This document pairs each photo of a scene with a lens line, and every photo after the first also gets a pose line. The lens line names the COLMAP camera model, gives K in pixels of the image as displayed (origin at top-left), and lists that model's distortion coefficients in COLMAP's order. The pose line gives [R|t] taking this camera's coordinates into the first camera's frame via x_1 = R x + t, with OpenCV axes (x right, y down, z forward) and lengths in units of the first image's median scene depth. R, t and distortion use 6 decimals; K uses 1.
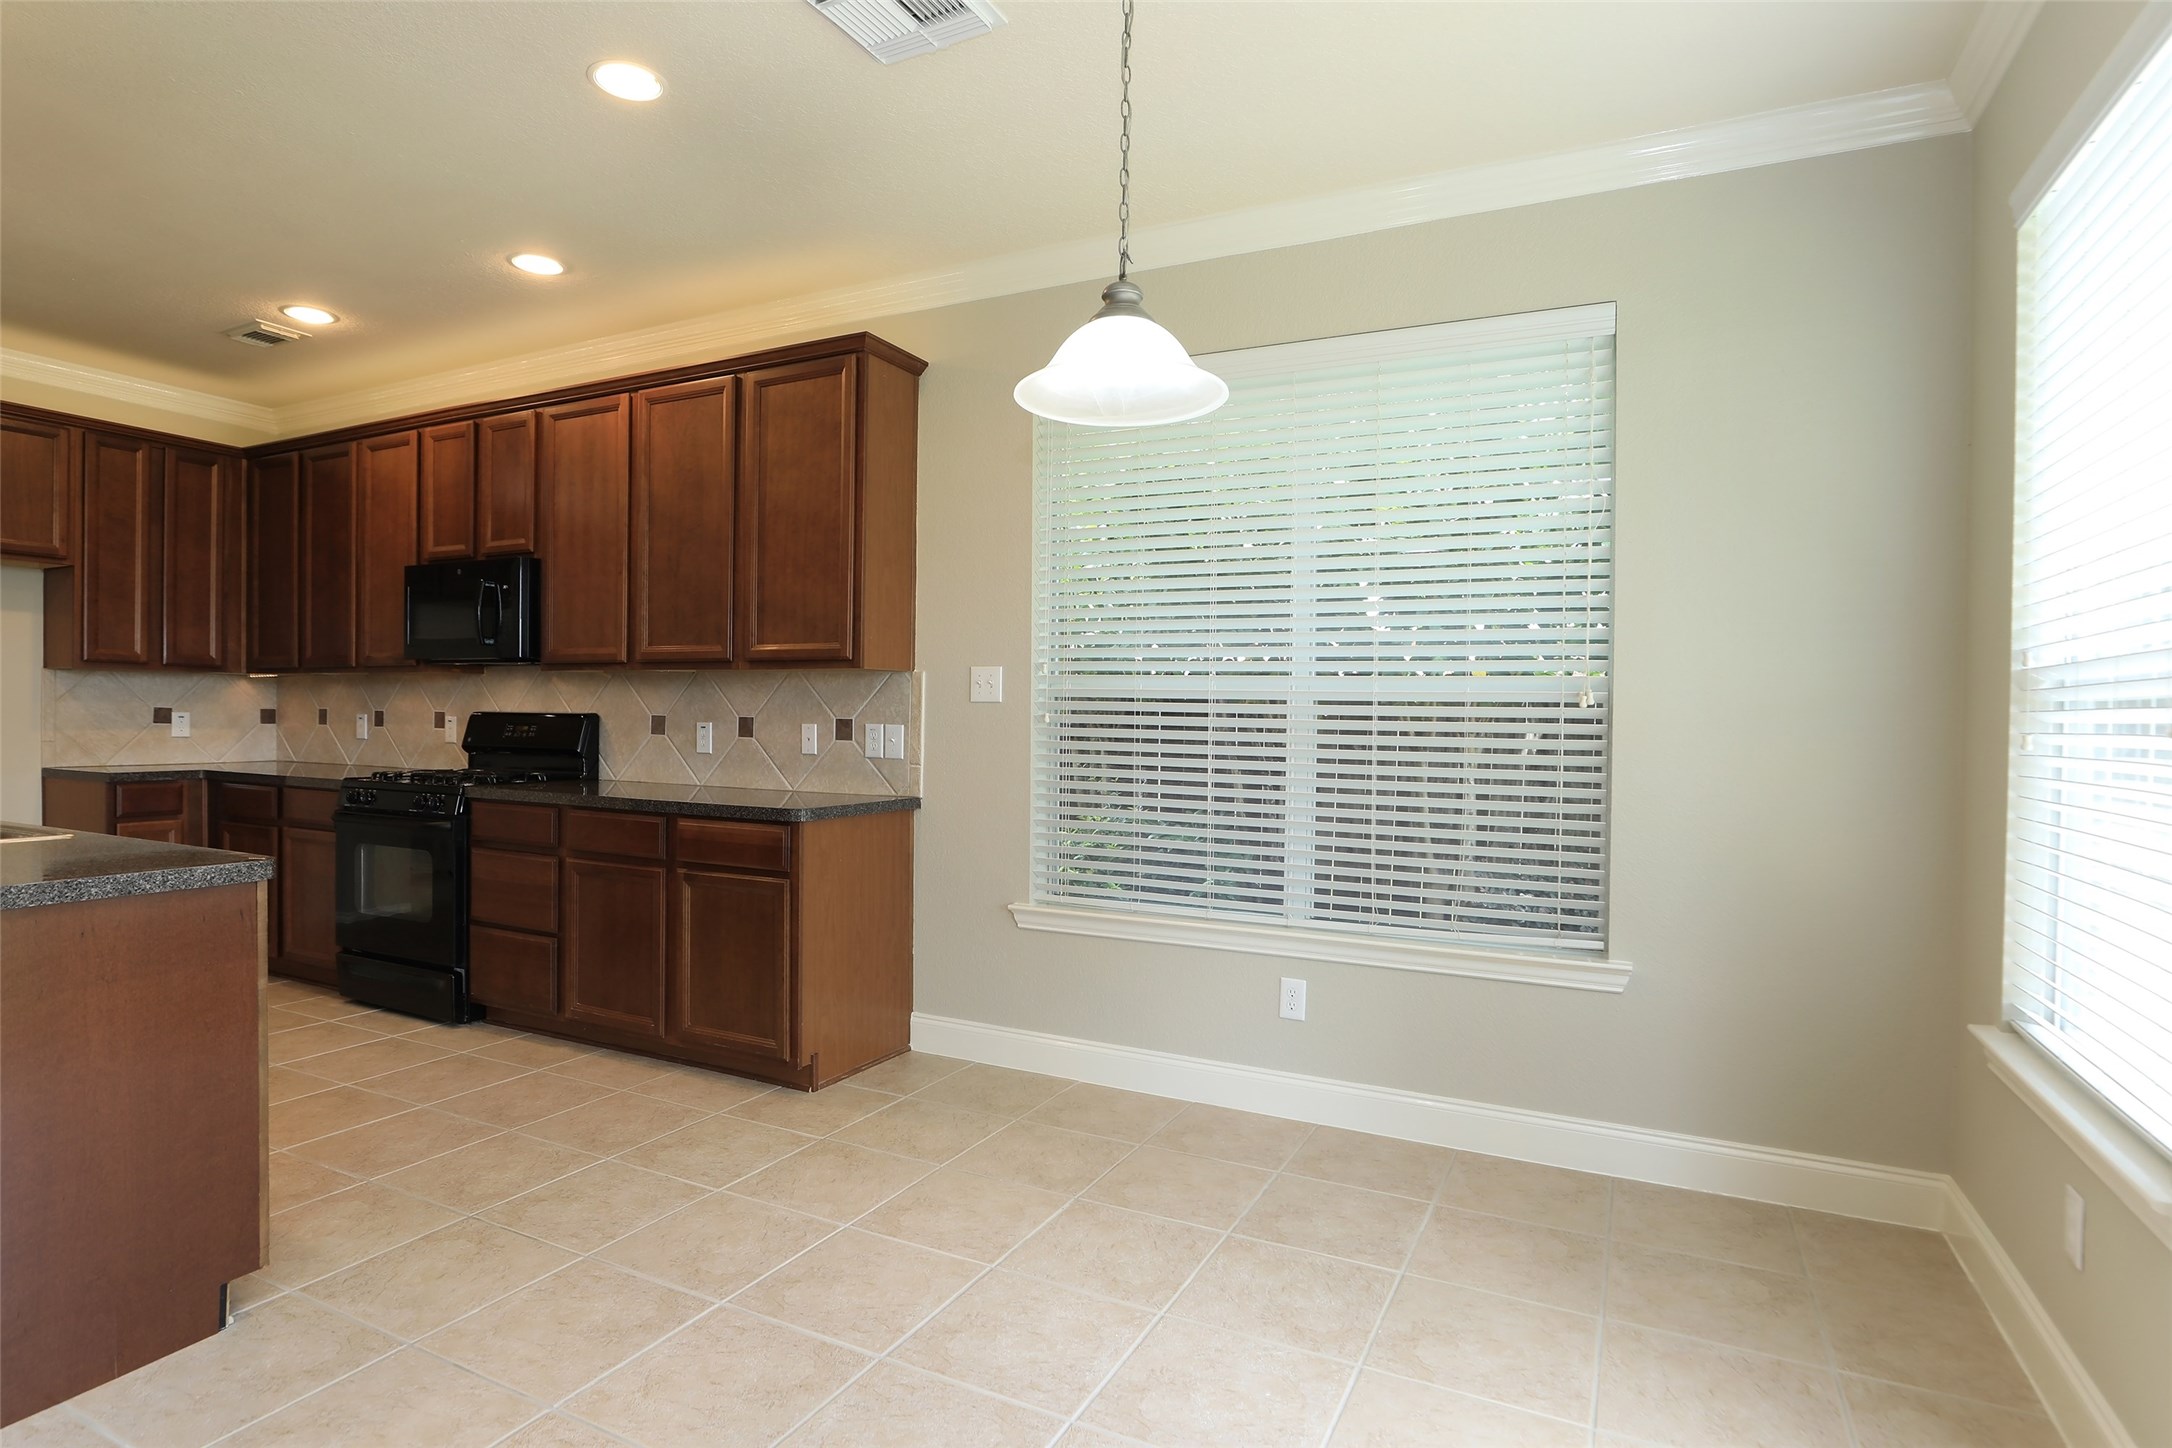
lens RADIAL K [[1104.6, 0, 1083.8], [0, 1104.6, 729.9], [0, 0, 1]] dist [-0.038025, 0.001356]
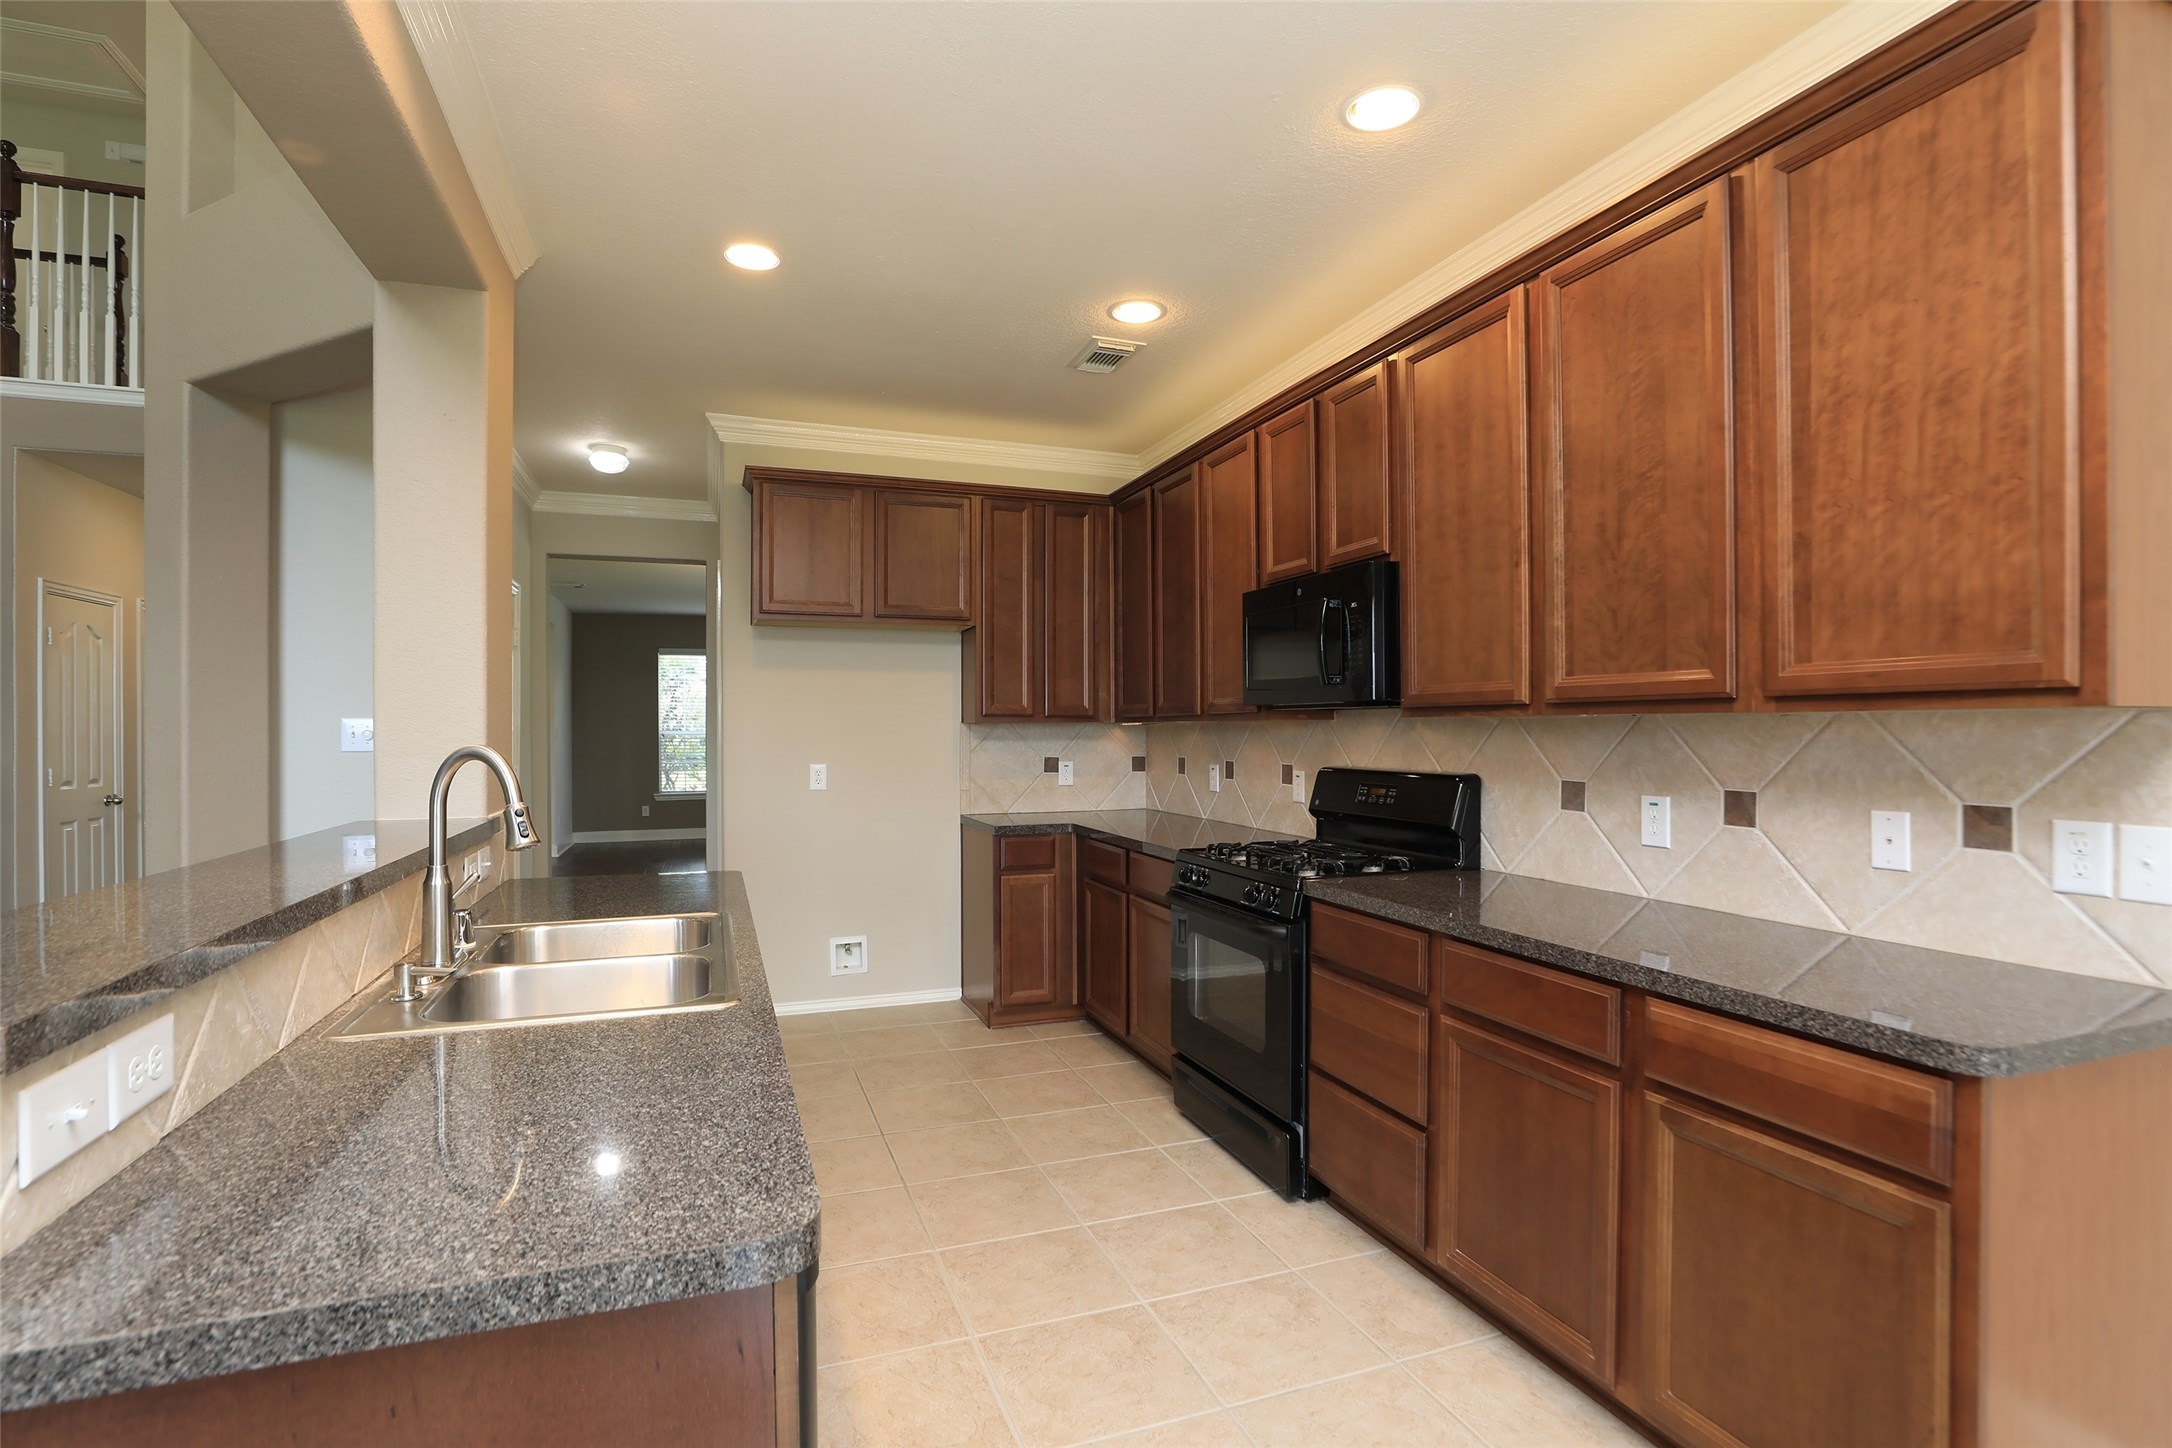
lens RADIAL K [[1027.8, 0, 1084.3], [0, 1027.8, 731.9], [0, 0, 1]] dist [-0.021990, 0.000933]
pose [[0.725399, -0.014001, -0.688187, -0.183950], [0.001508, 0.999823, -0.018752, -0.032308], [0.688327, 0.012565, 0.725291, 0.368841]]
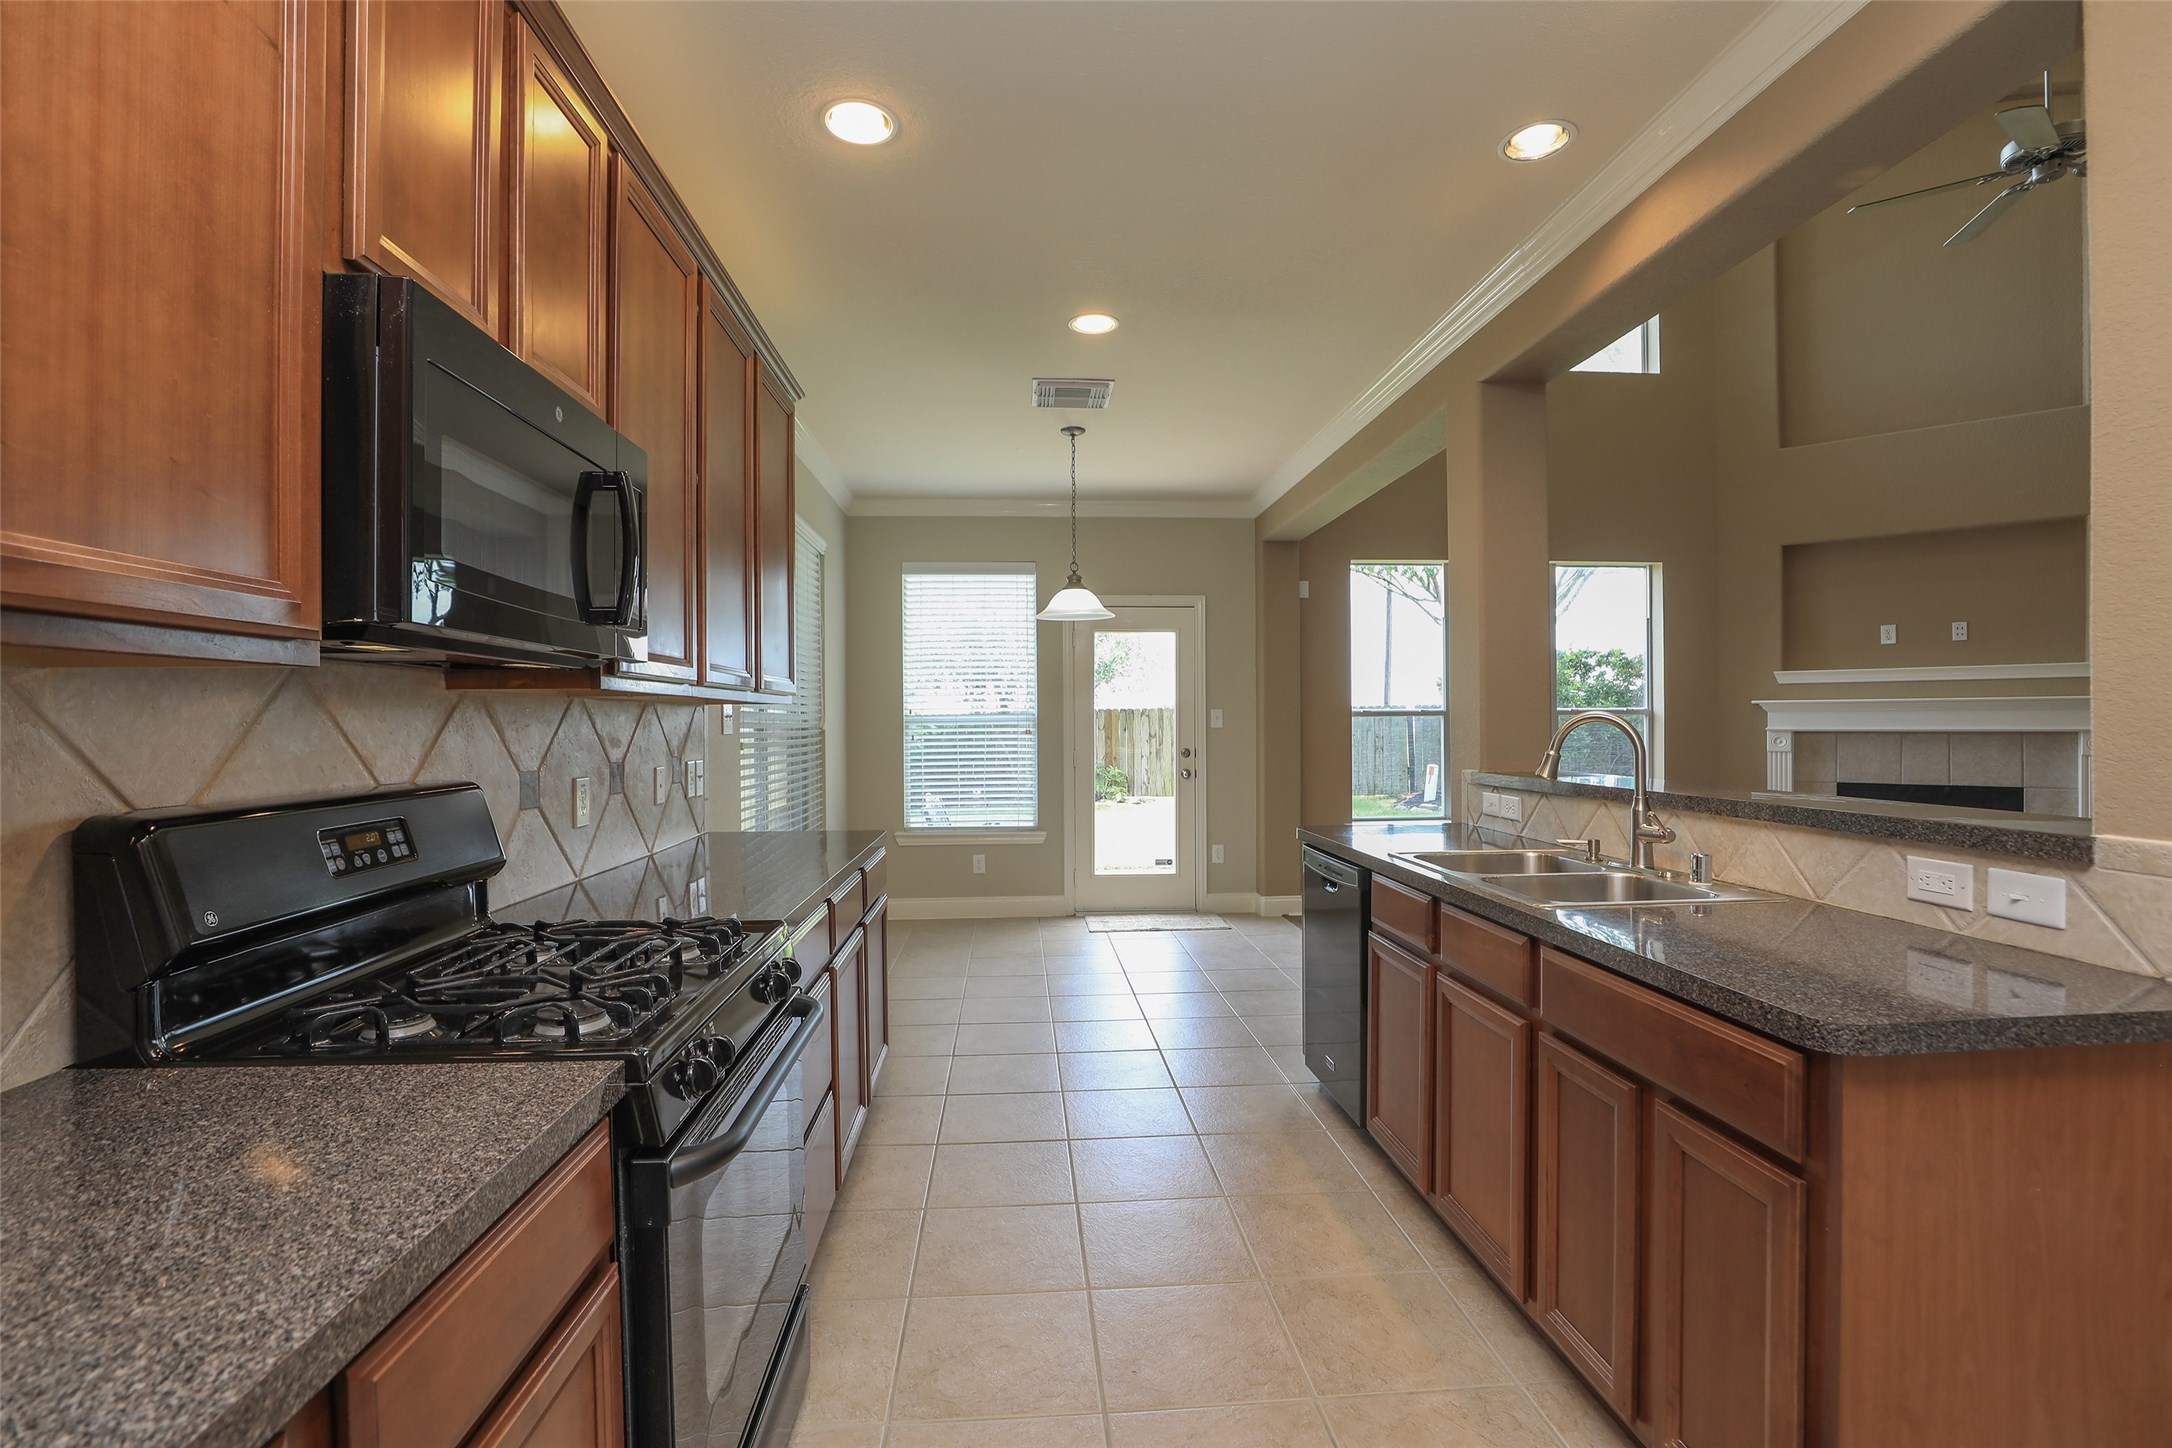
lens RADIAL K [[990.8, 0, 1079.6], [0, 990.8, 721.1], [0, 0, 1]] dist [-0.035459, 0.009638]
pose [[-0.502806, -0.011329, 0.864325, -0.967129], [0.012468, 0.999715, 0.020356, -0.046359], [-0.864309, 0.021011, -0.502522, 1.034077]]
